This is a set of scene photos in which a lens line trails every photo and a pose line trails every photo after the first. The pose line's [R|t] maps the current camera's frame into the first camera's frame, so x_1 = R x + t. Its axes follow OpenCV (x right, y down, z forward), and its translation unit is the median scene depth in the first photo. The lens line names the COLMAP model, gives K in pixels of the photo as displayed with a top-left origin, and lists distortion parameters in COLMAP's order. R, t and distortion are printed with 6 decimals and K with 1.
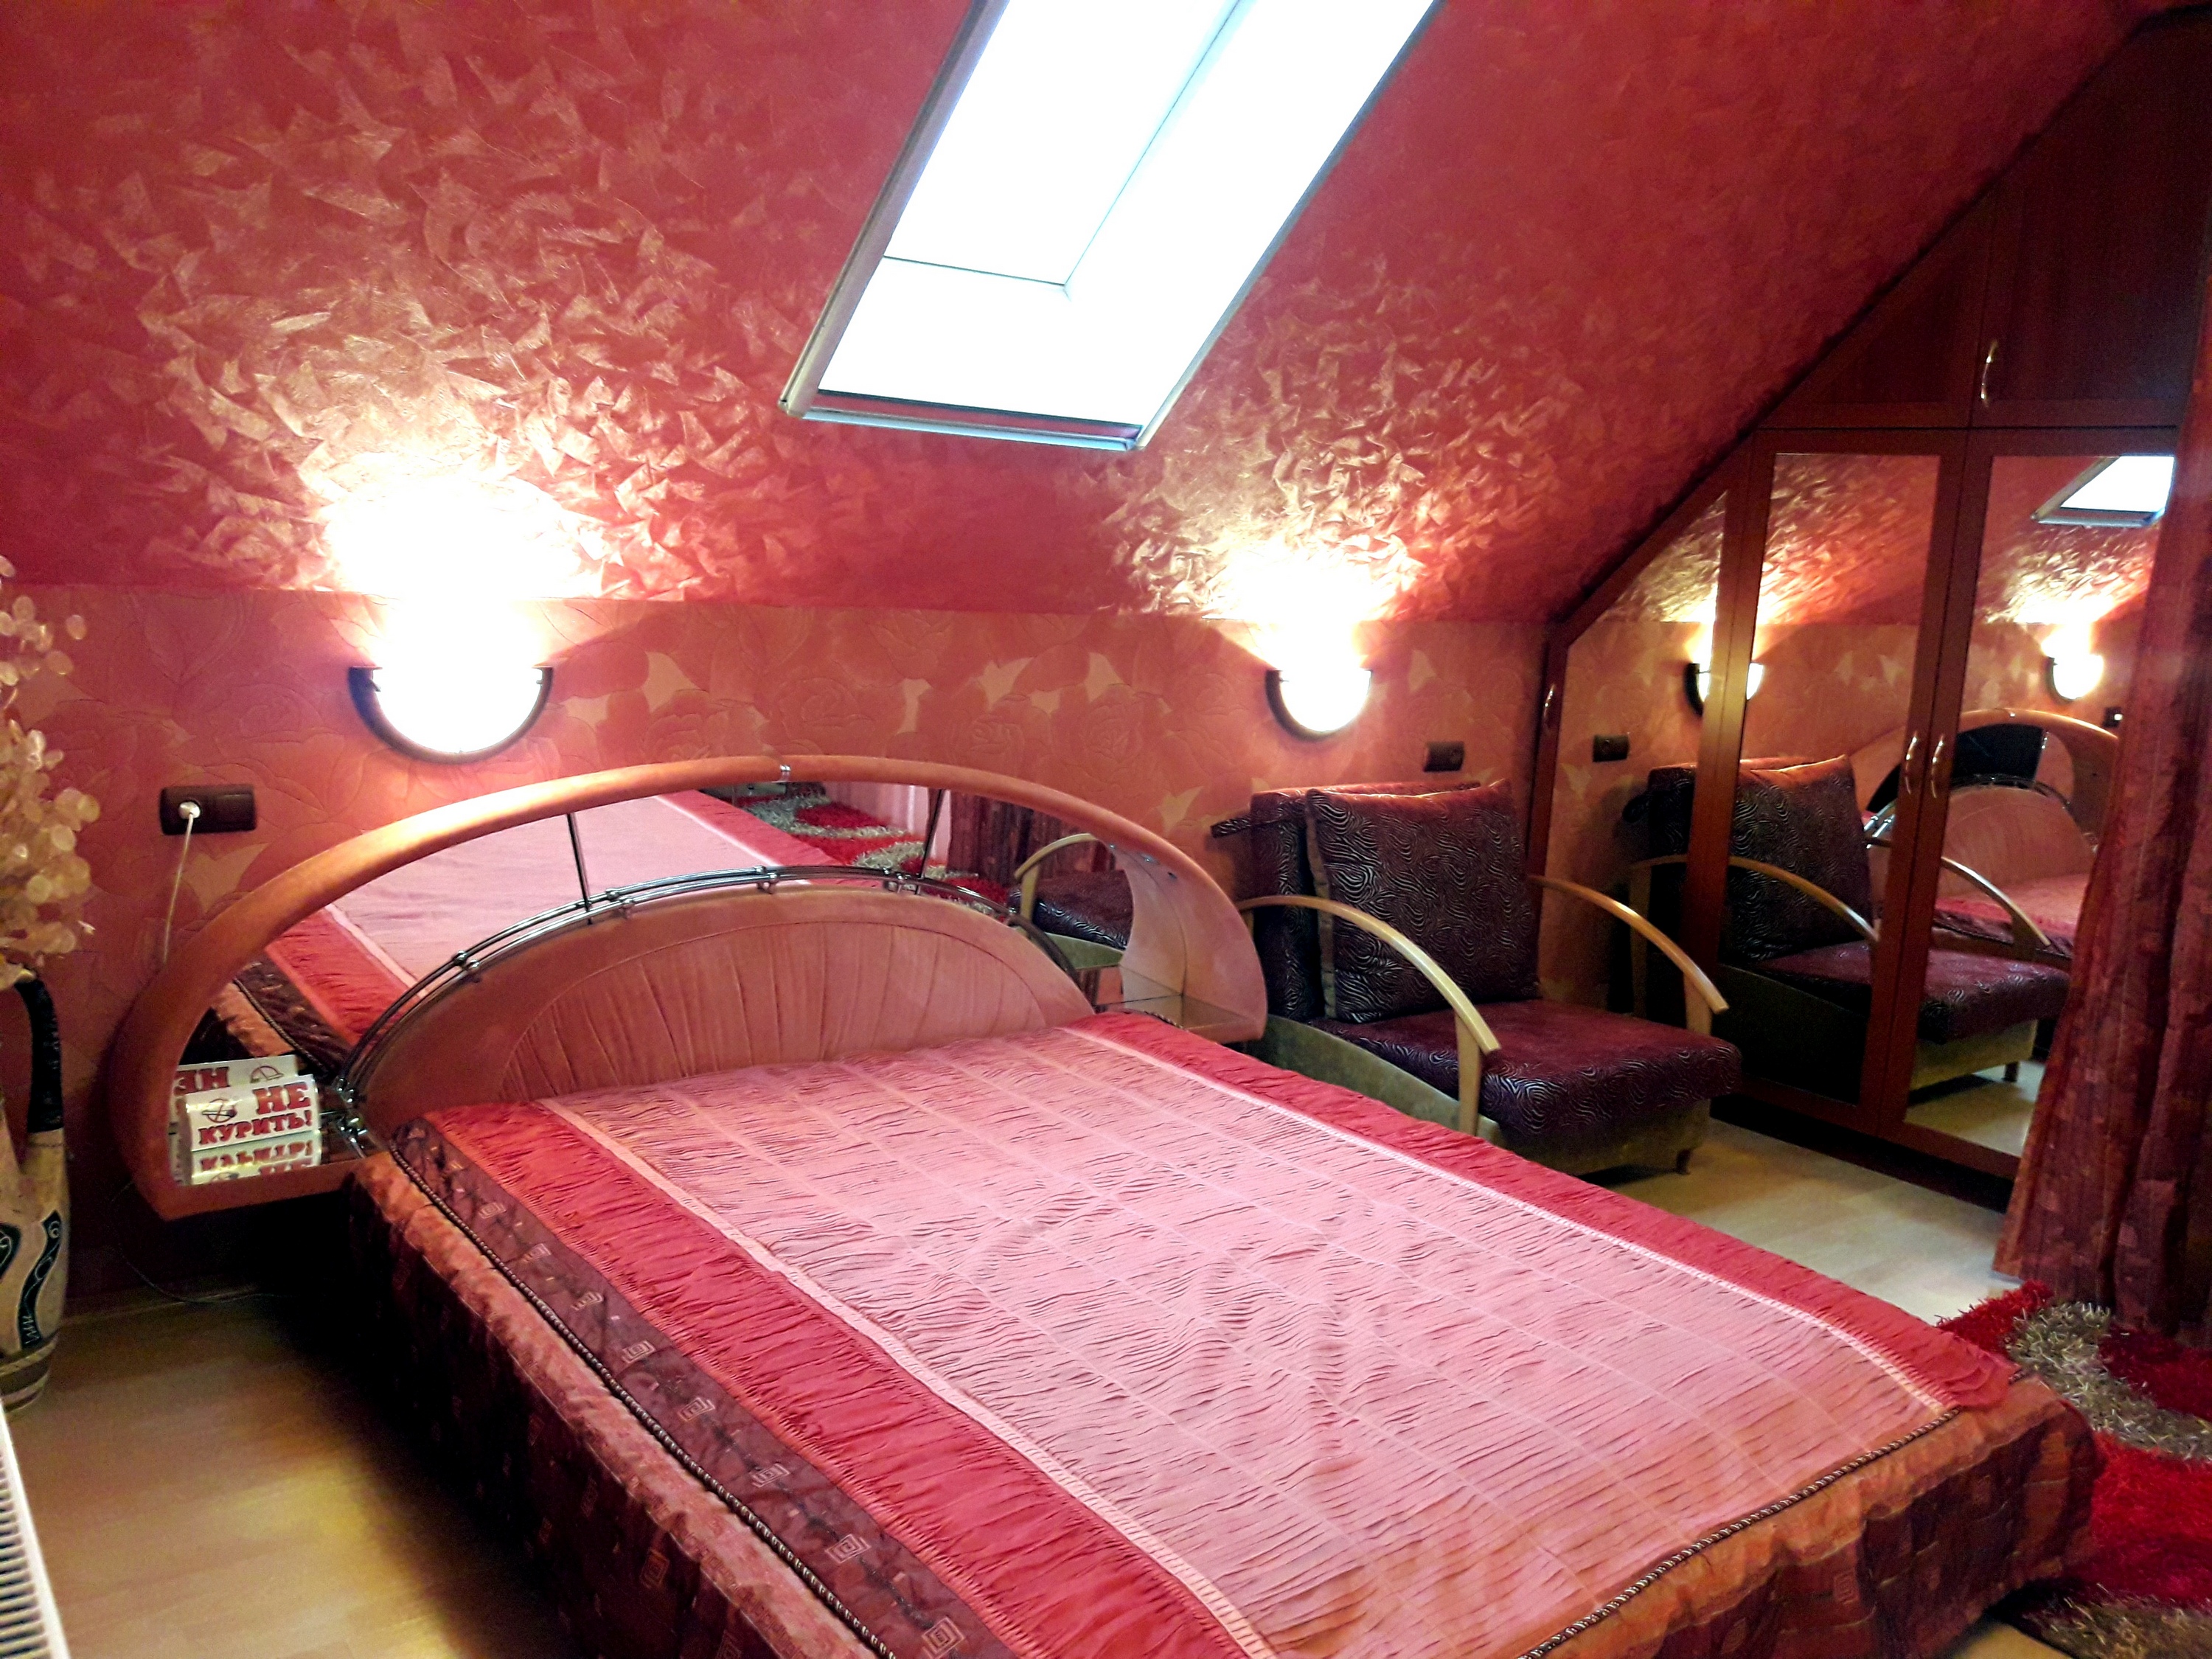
lens RADIAL K [[1747.7, 0, 1106.2], [0, 1747.7, 888.2], [0, 0, 1]] dist [0.001548, -0.074186]
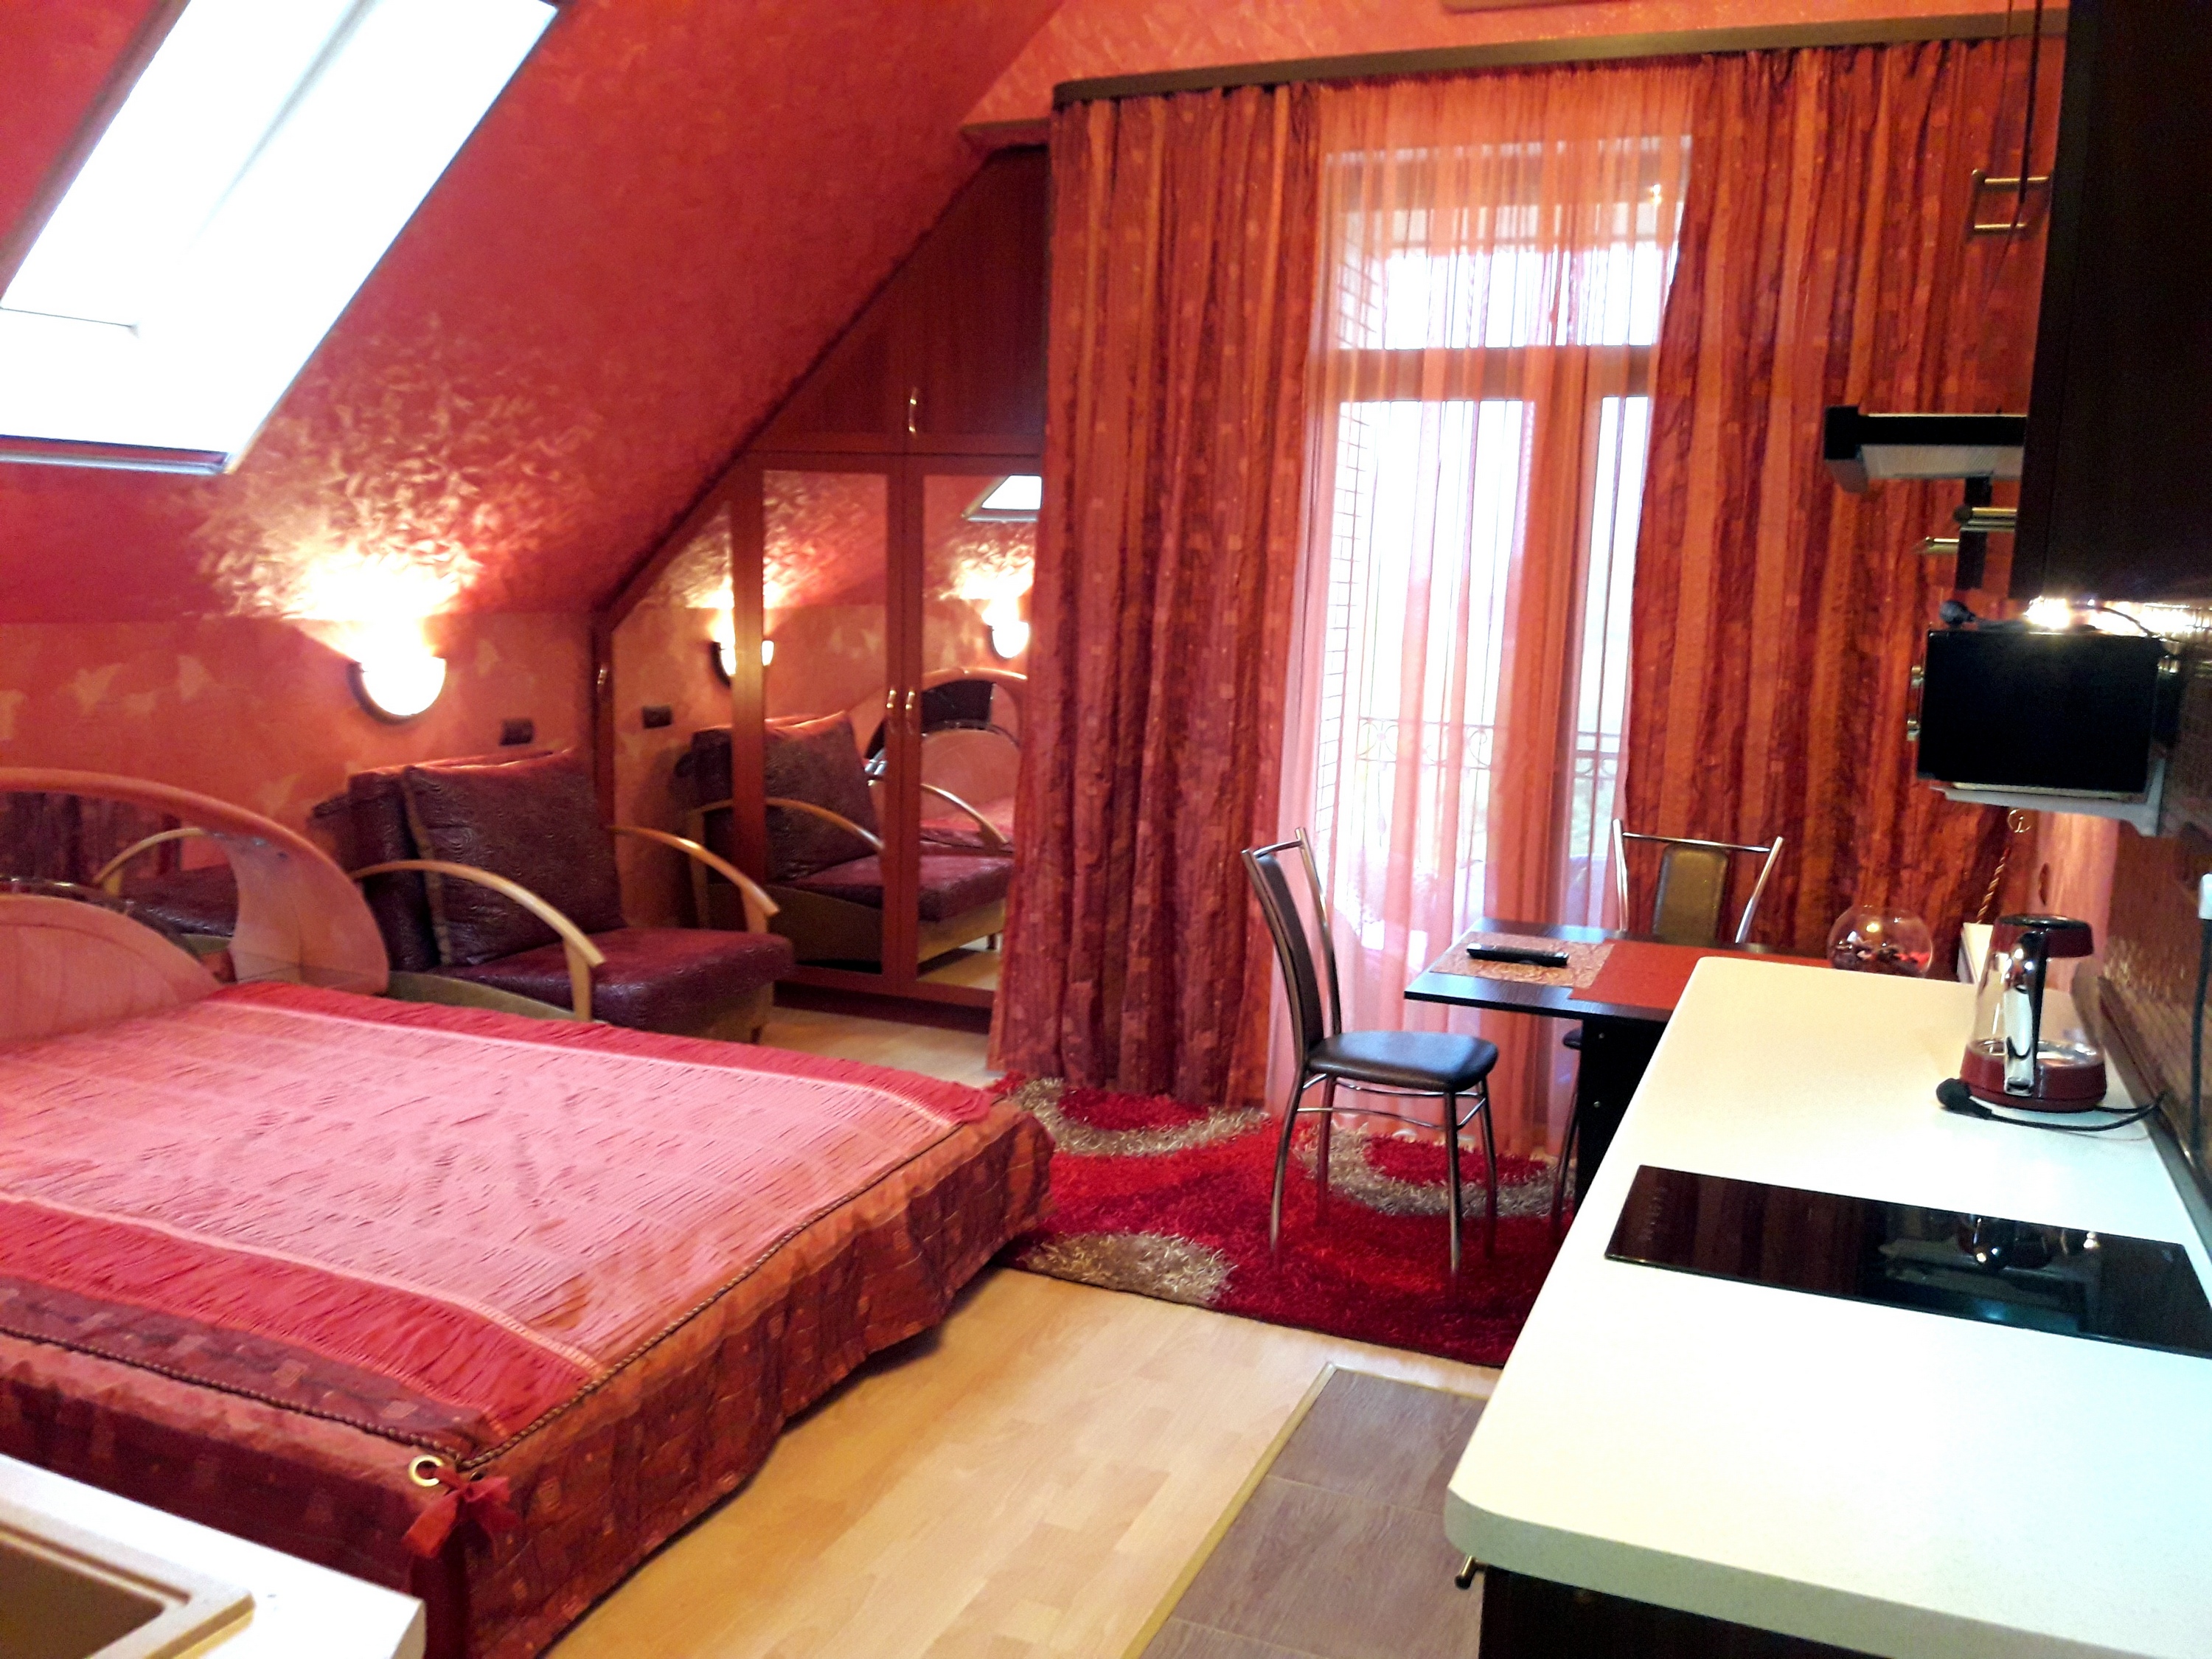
lens RADIAL K [[1747.7, 0, 1106.2], [0, 1747.7, 888.2], [0, 0, 1]] dist [0.001548, -0.074186]
pose [[0.853810, -0.113461, 0.508070, -0.085264], [0.110384, 0.993226, 0.036305, 0.033452], [-0.508748, 0.025085, 0.860550, -0.218197]]
